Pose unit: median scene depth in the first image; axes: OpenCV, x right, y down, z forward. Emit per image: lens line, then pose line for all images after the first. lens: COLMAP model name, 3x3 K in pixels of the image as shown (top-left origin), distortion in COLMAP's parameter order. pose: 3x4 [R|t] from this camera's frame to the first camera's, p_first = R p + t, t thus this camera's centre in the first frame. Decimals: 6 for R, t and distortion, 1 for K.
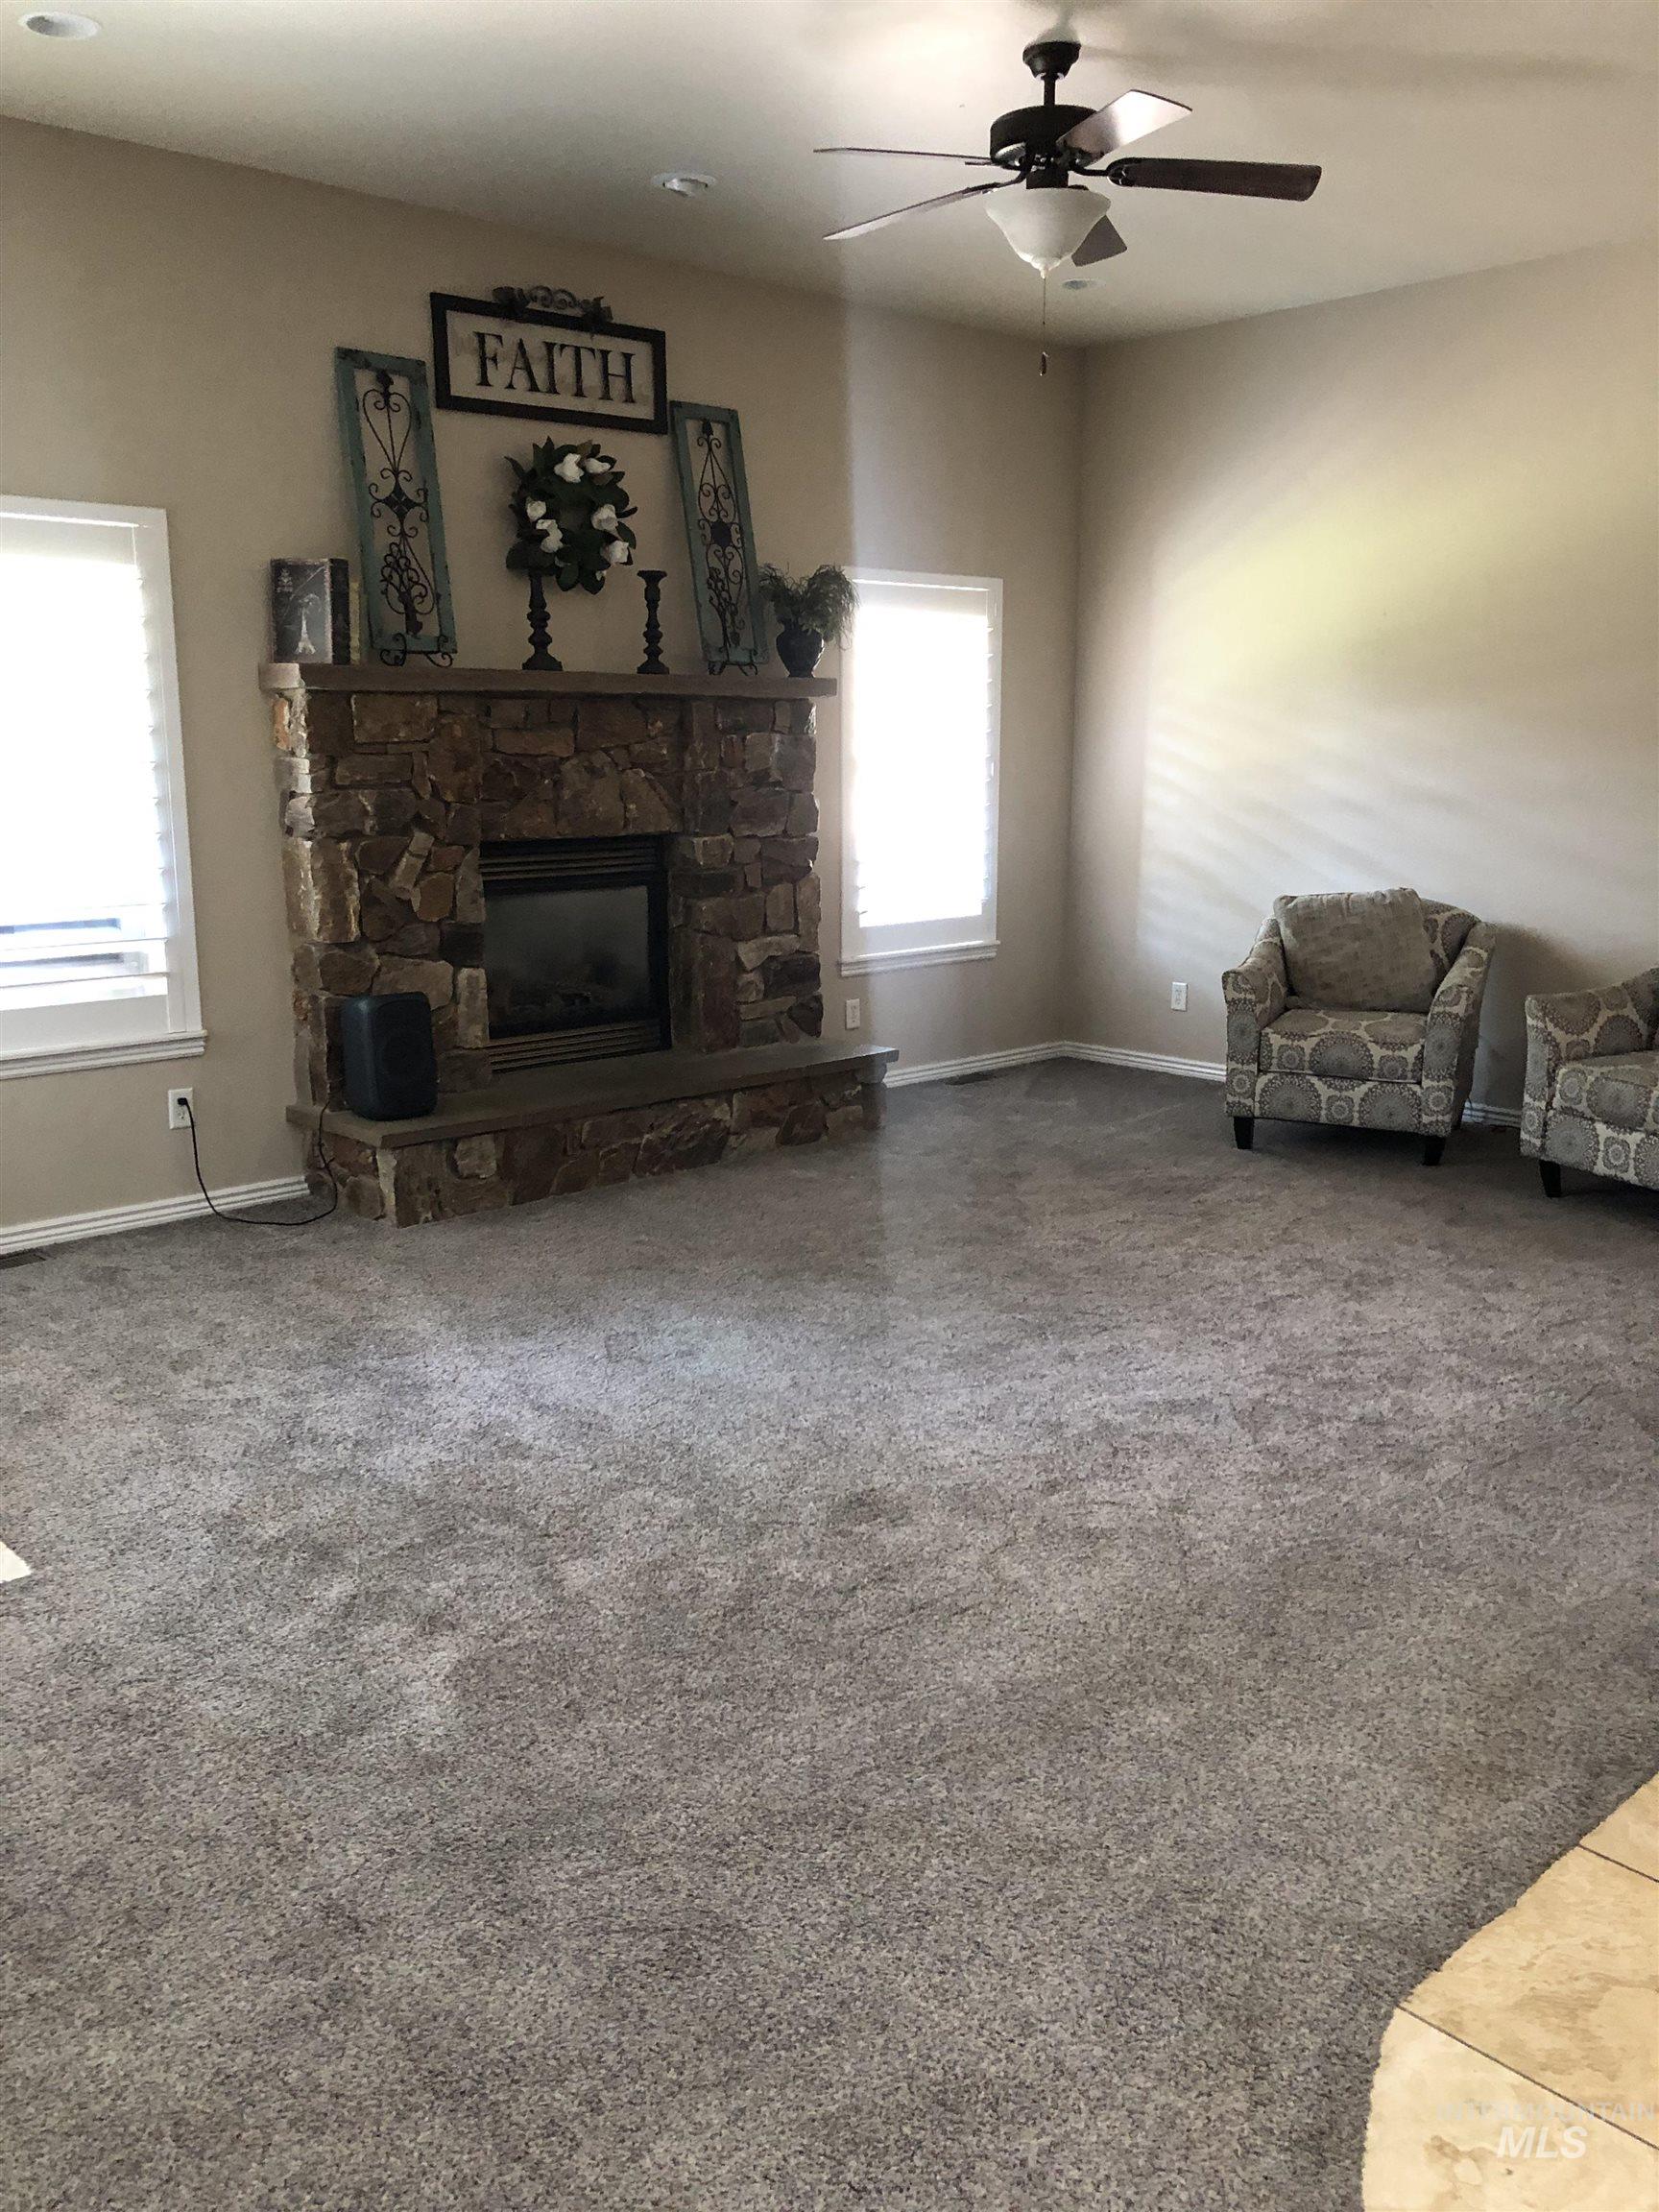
lens RADIAL K [[1837.6, 0, 829.5], [0, 1837.6, 1106.0], [0, 0, 1]] dist [-0.005822, 0.001356]
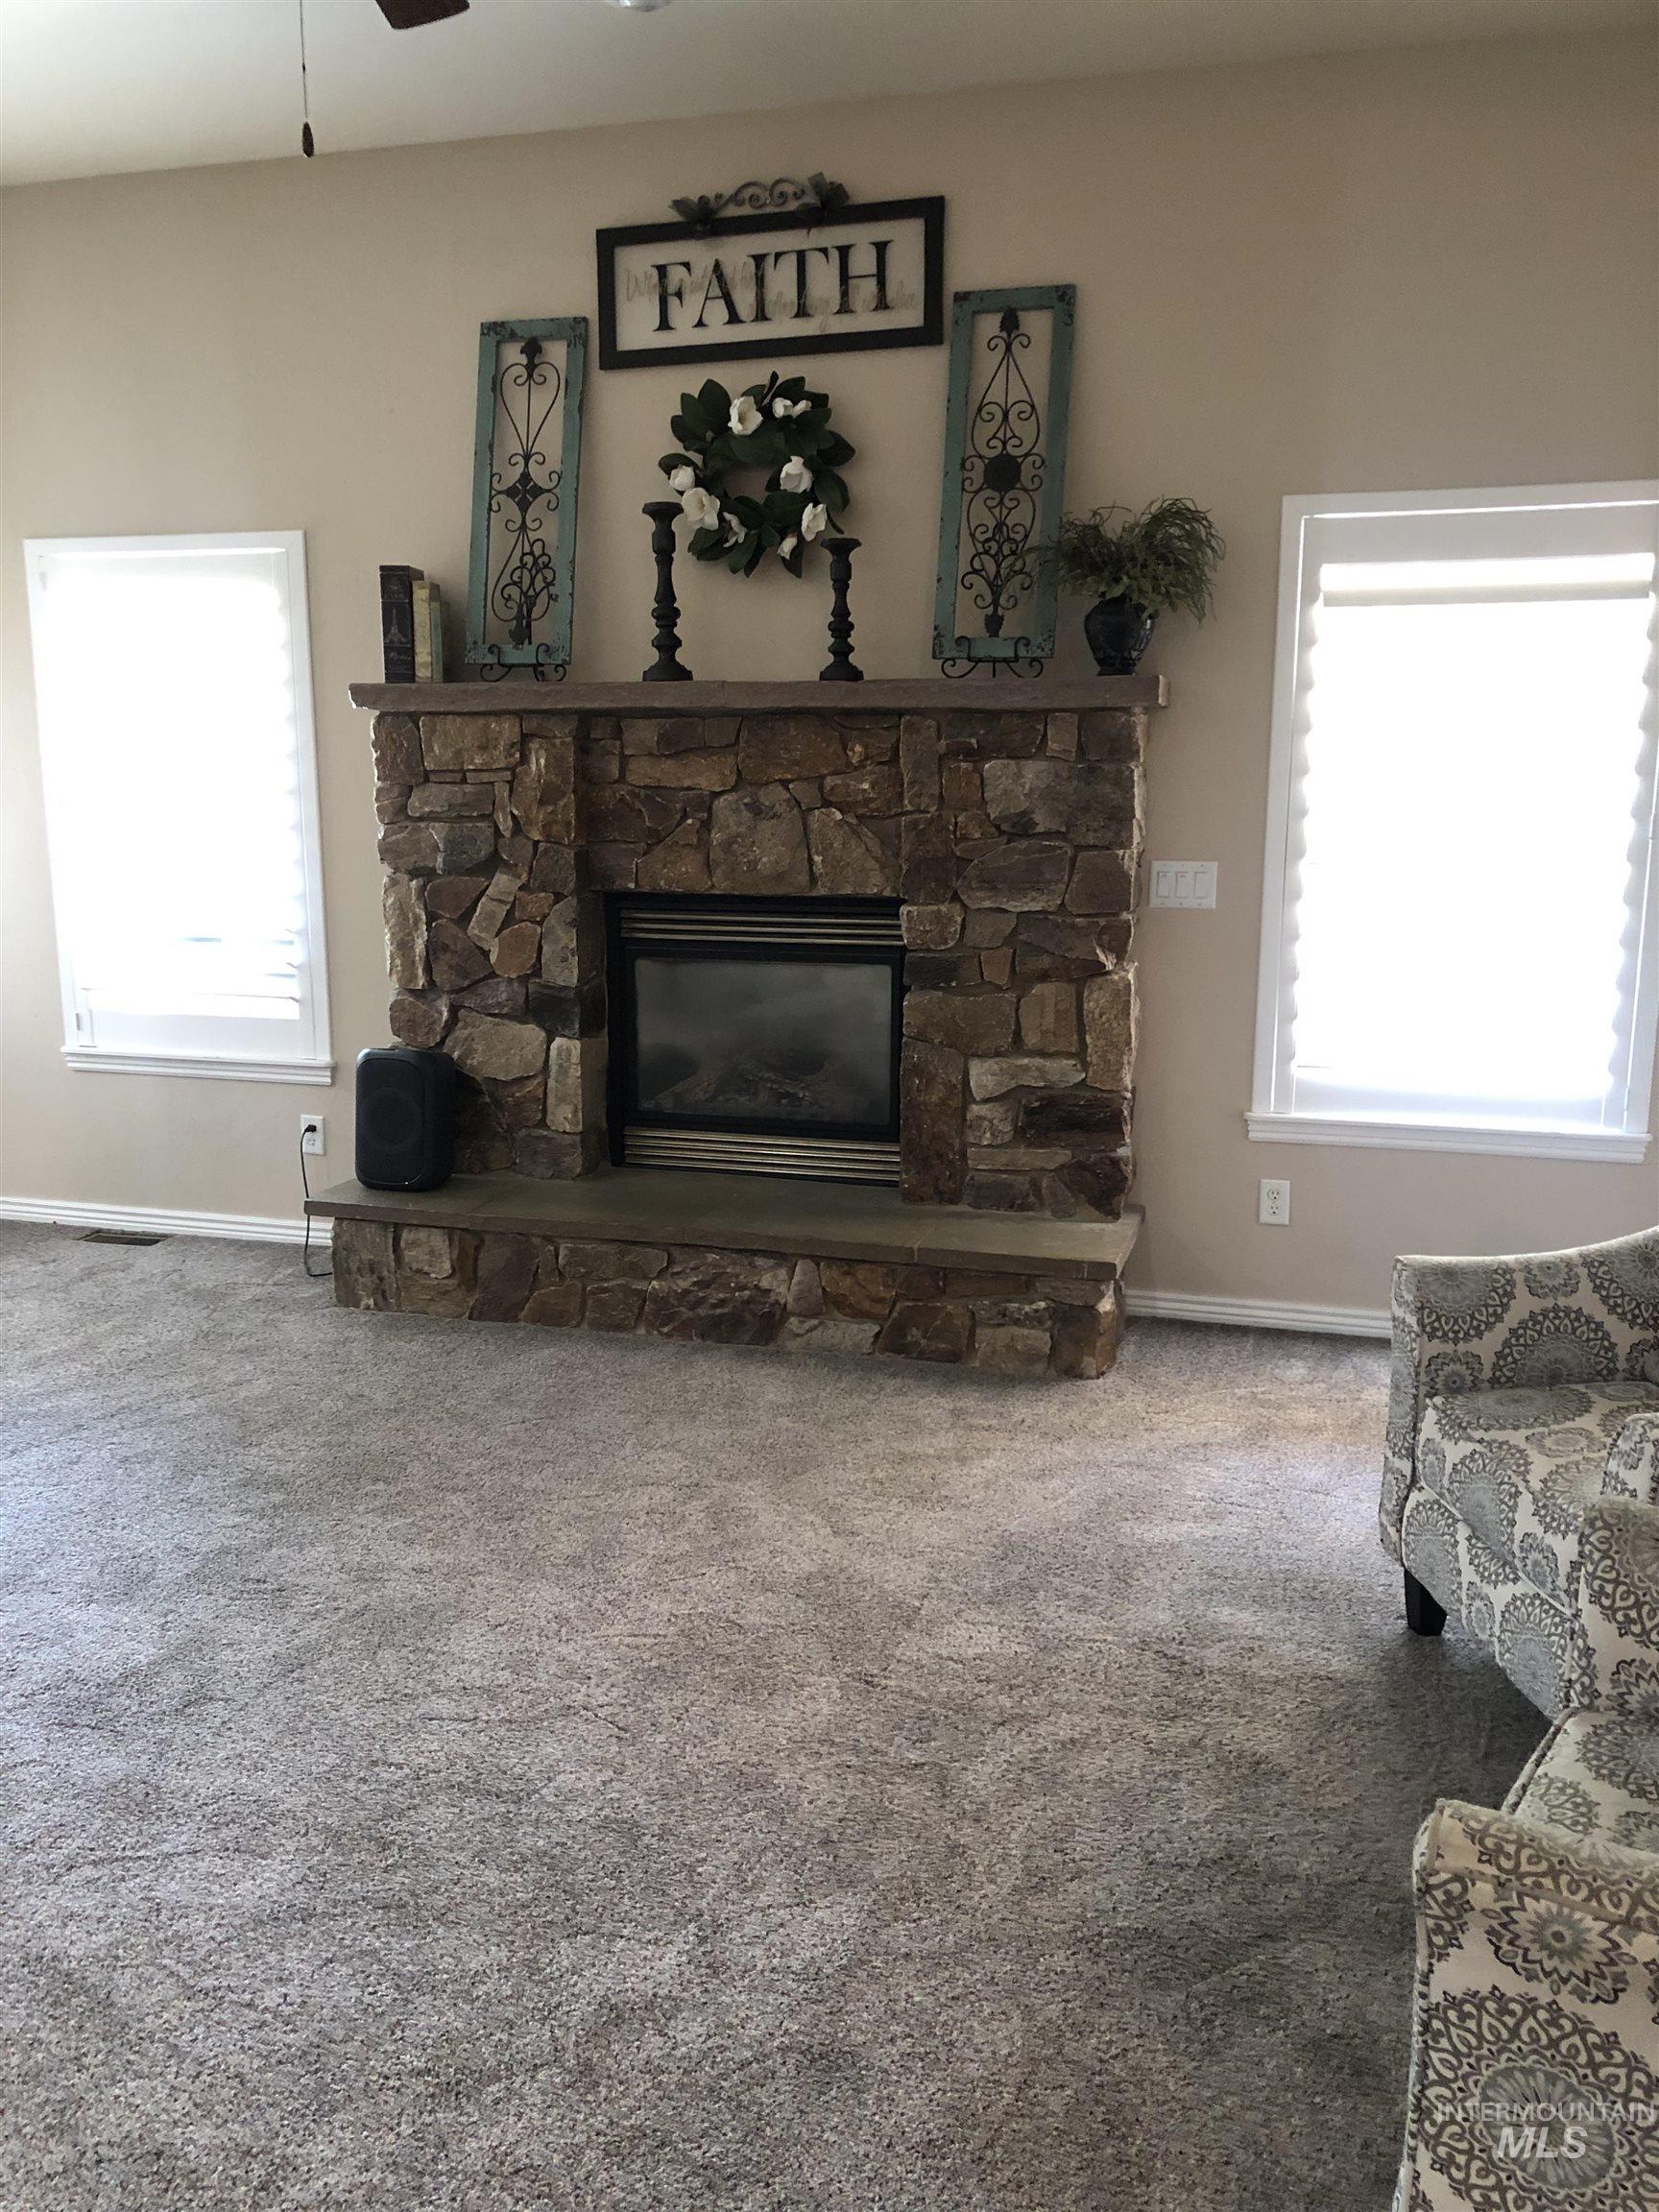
lens RADIAL K [[1804.1, 0, 820.4], [0, 1804.1, 1125.9], [0, 0, 1]] dist [0.008146, -0.005787]
pose [[0.510613, 0.172183, -0.842394, 0.572596], [-0.173528, 0.980220, 0.095170, -0.134989], [0.842117, 0.097584, 0.530392, 0.663170]]
